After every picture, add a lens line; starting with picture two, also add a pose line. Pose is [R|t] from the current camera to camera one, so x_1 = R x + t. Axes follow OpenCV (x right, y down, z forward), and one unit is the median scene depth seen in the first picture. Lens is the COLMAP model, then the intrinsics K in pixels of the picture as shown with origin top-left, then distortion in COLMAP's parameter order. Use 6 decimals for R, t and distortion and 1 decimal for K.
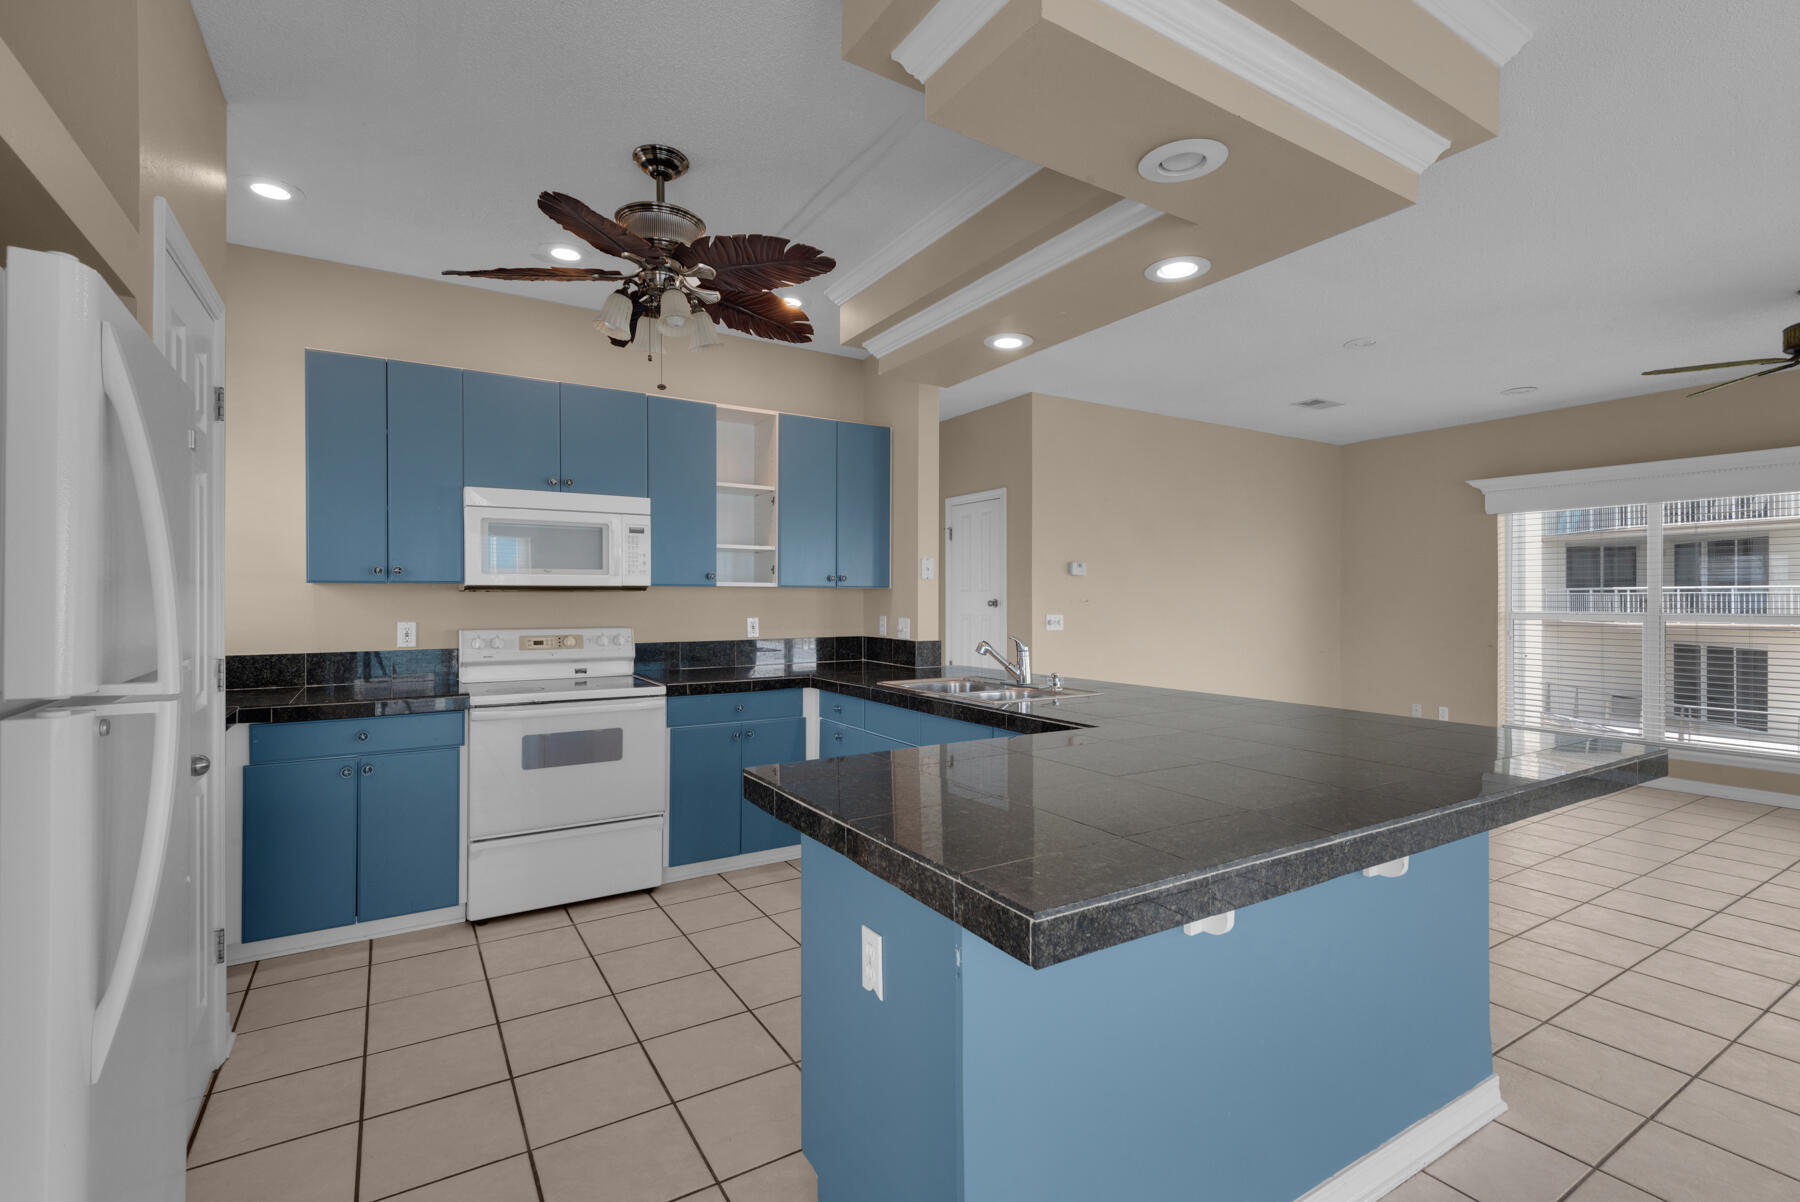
lens RADIAL K [[812.0, 0, 905.1], [0, 812.0, 598.2], [0, 0, 1]] dist [0.048976, -0.024540]
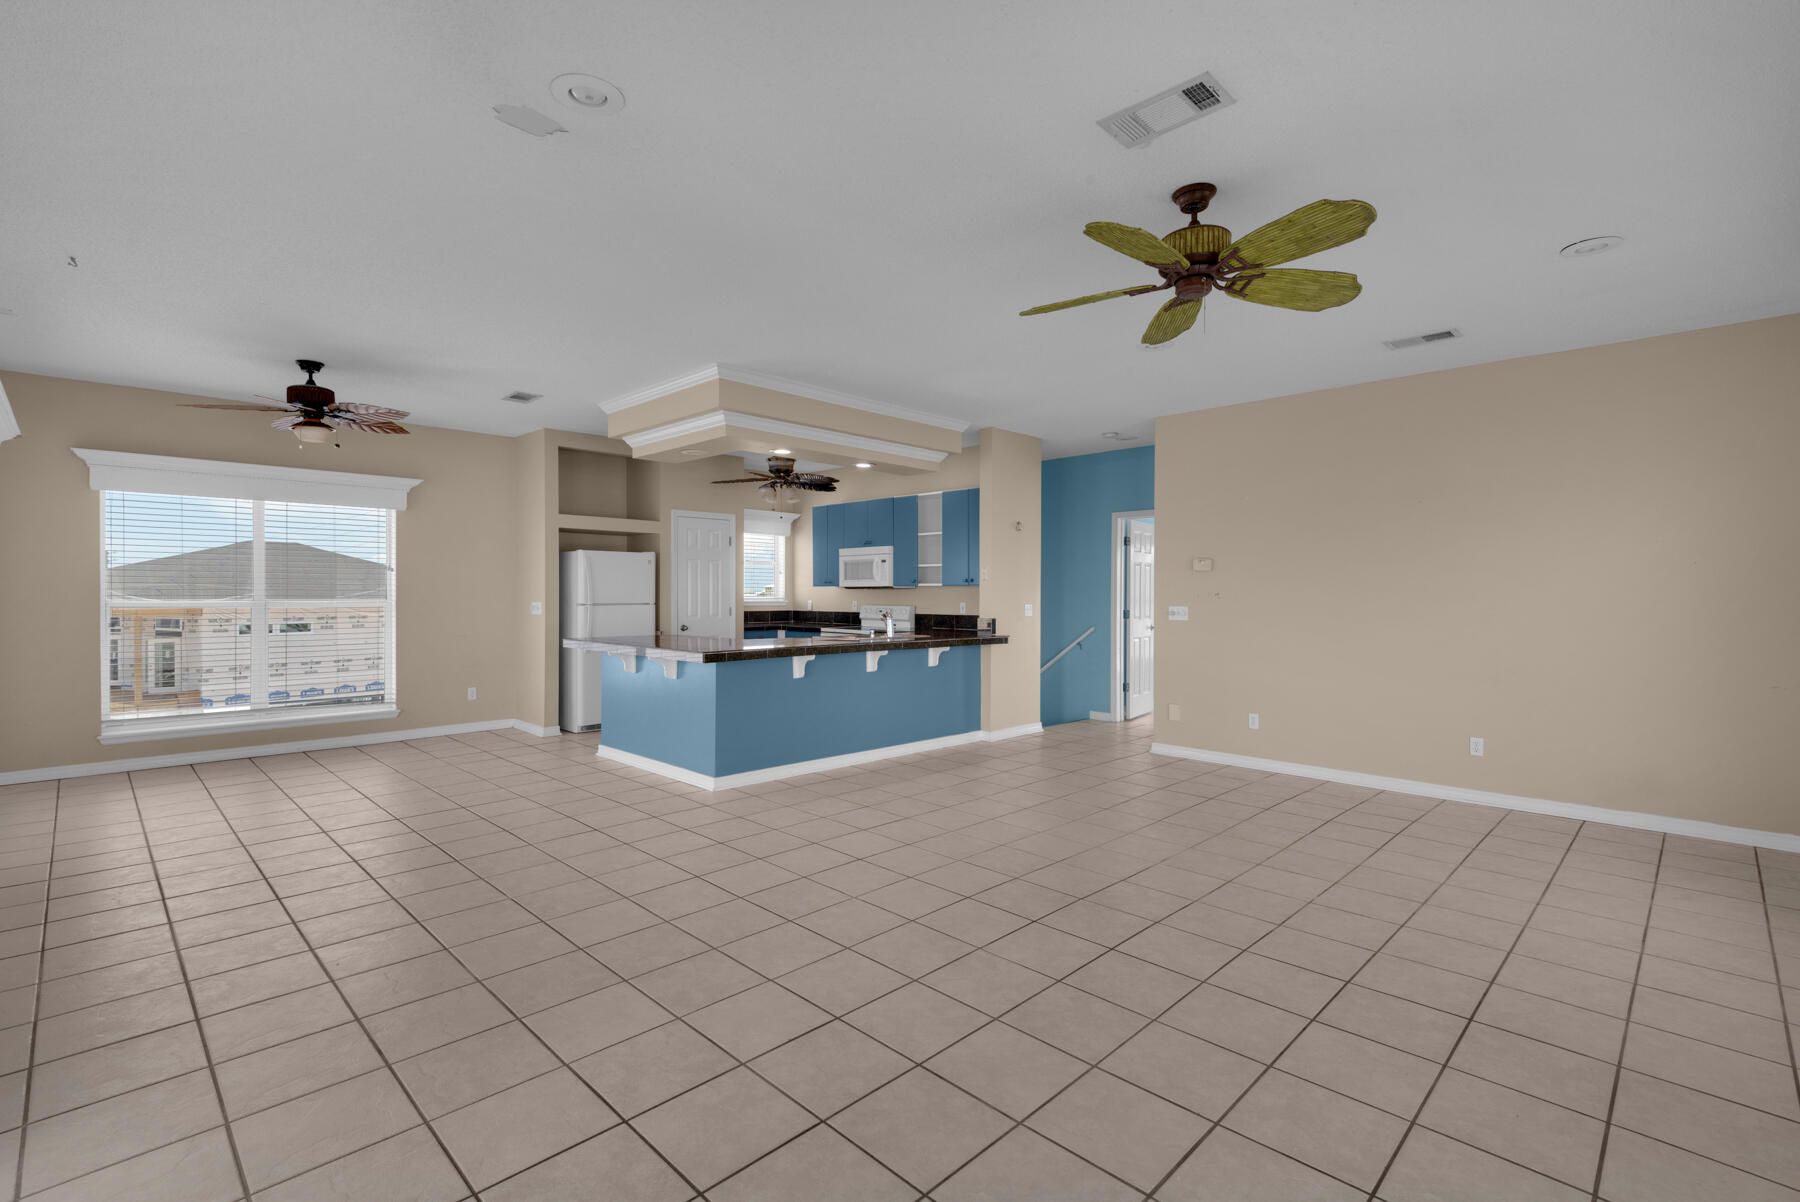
lens RADIAL K [[812.0, 0, 905.1], [0, 812.0, 598.2], [0, 0, 1]] dist [0.048976, -0.024540]
pose [[0.229869, 0.006793, -0.973198, 1.795840], [-0.002064, 0.999977, 0.006493, 0.002731], [0.973219, 0.000516, 0.229878, 0.541343]]
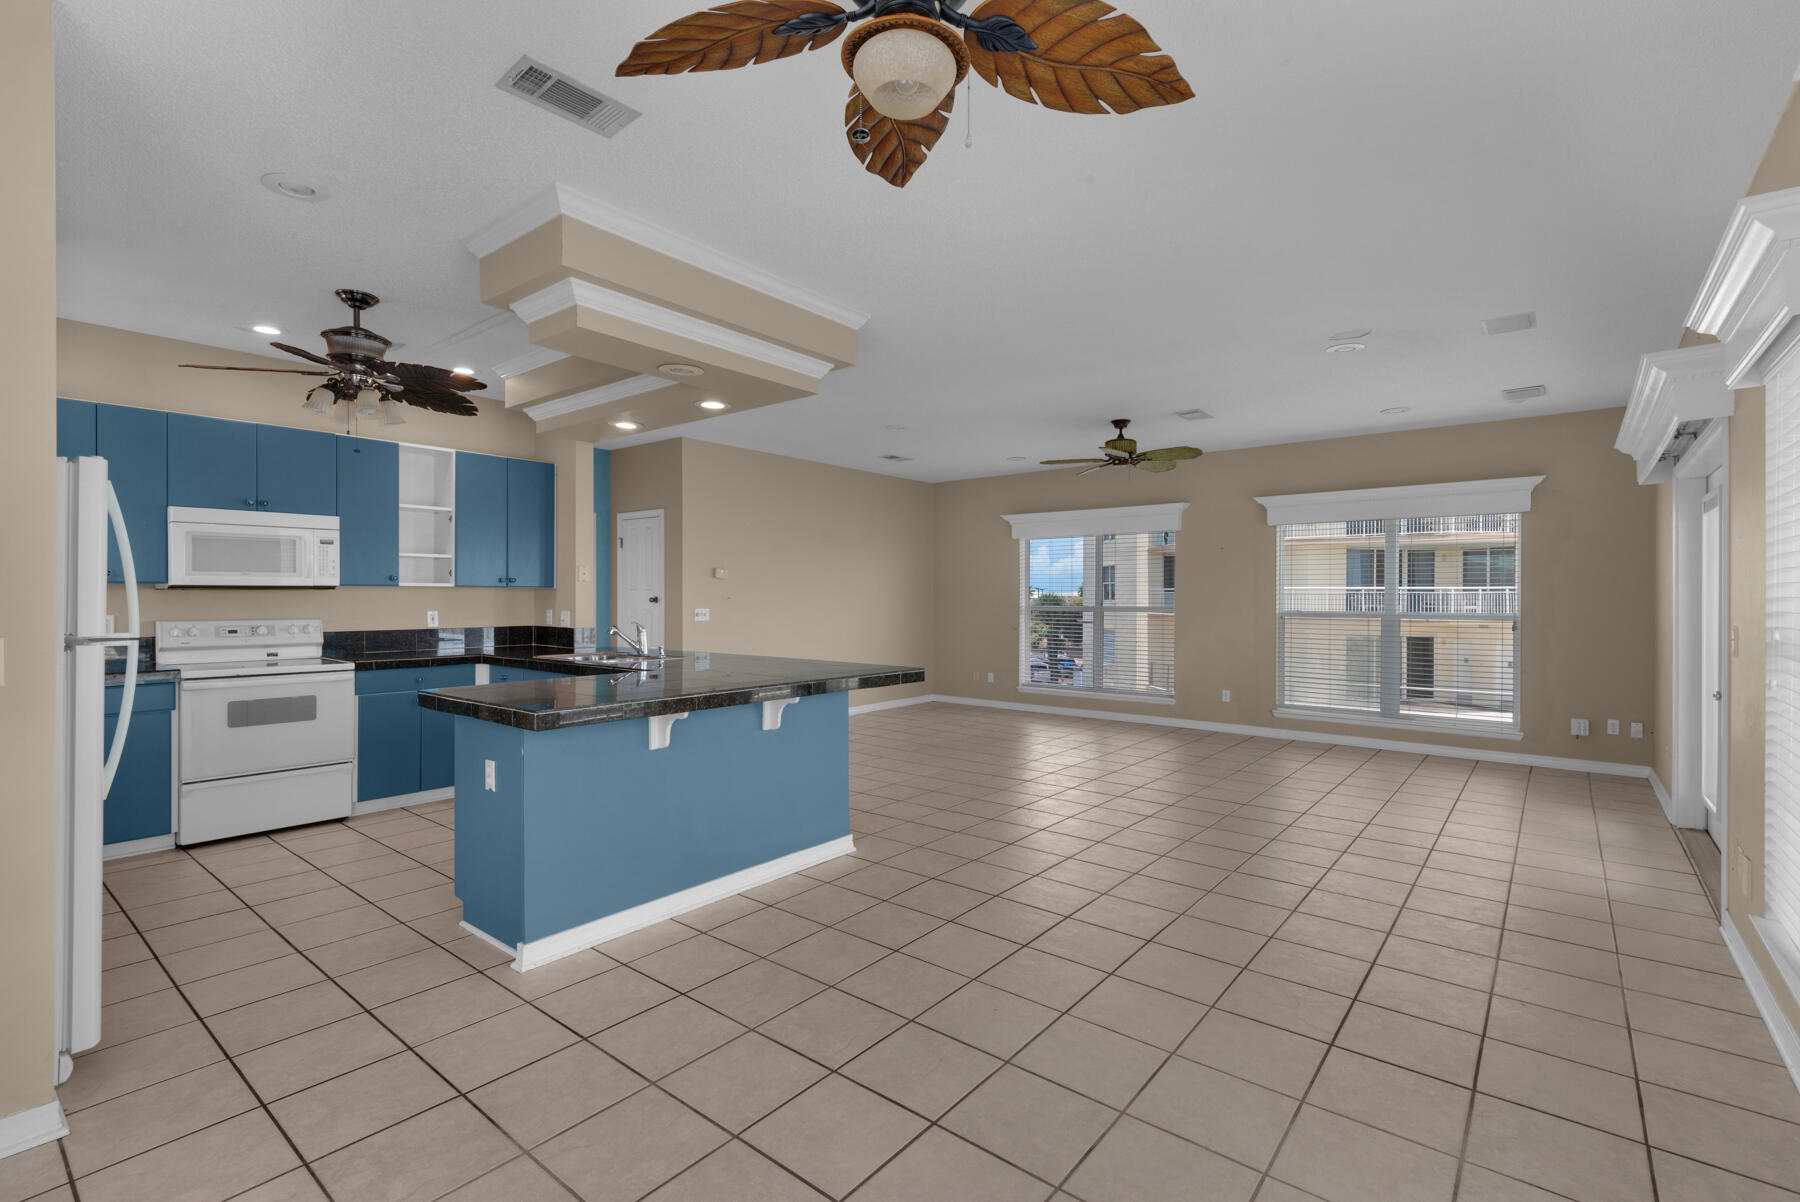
lens RADIAL K [[810.3, 0, 908.4], [0, 810.3, 597.7], [0, 0, 1]] dist [0.035163, -0.024177]
pose [[0.945545, 0.001002, 0.325489, 0.109896], [-0.002061, 0.999994, 0.002908, -0.002090], [-0.325484, -0.003421, 0.945542, -0.492416]]
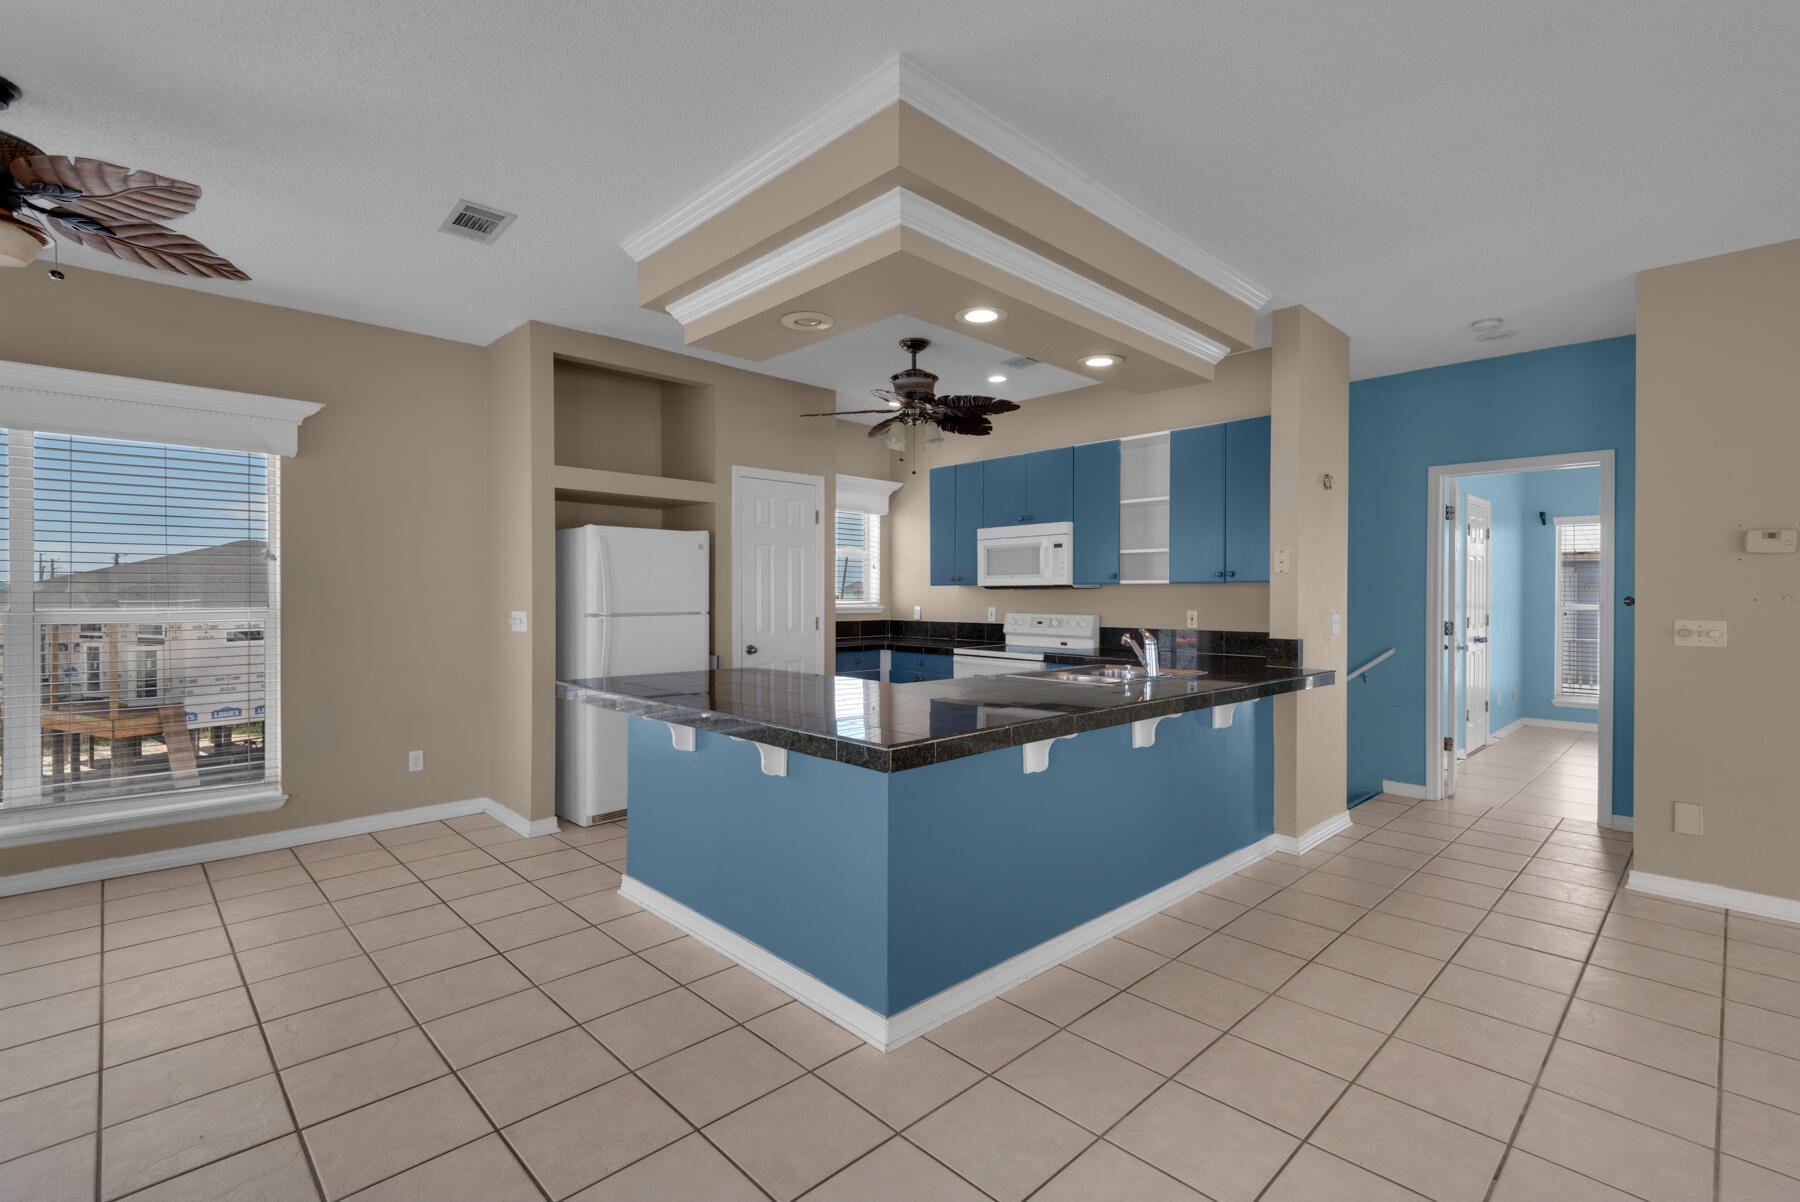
lens RADIAL K [[812.0, 0, 905.1], [0, 812.0, 598.2], [0, 0, 1]] dist [0.048976, -0.024540]
pose [[0.213415, 0.004393, -0.976952, 0.984531], [-0.000038, 0.999990, 0.004488, 0.001687], [0.976962, -0.000920, 0.213413, 0.429424]]
